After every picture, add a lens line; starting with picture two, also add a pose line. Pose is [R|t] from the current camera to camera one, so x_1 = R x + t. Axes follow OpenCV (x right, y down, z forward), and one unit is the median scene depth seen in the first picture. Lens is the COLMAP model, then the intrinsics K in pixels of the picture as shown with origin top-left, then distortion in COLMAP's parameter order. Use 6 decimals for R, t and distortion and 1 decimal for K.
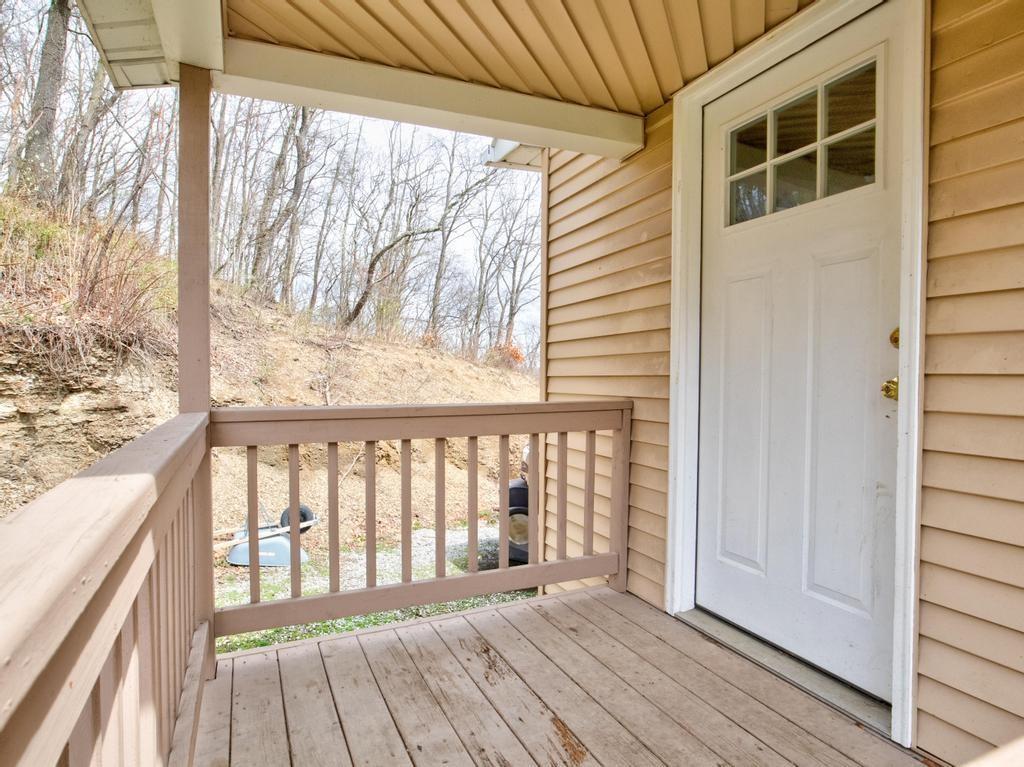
lens RADIAL K [[628.4, 0, 517.8], [0, 628.4, 393.0], [0, 0, 1]] dist [-0.038347, 0.013579]
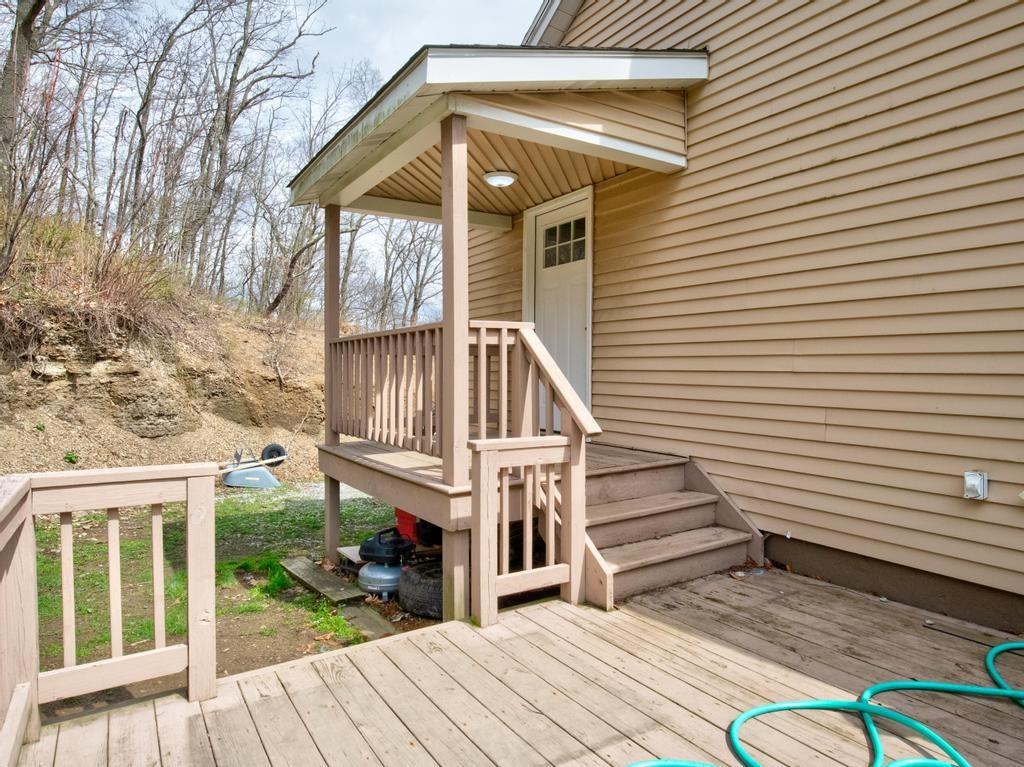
lens RADIAL K [[628.4, 0, 503.3], [0, 628.4, 362.7], [0, 0, 1]] dist [-0.038347, 0.013579]
pose [[0.991132, 0.001097, 0.132875, -0.043578], [0.003973, 0.999274, -0.037881, 0.058128], [-0.132820, 0.038073, 0.990409, -0.417577]]
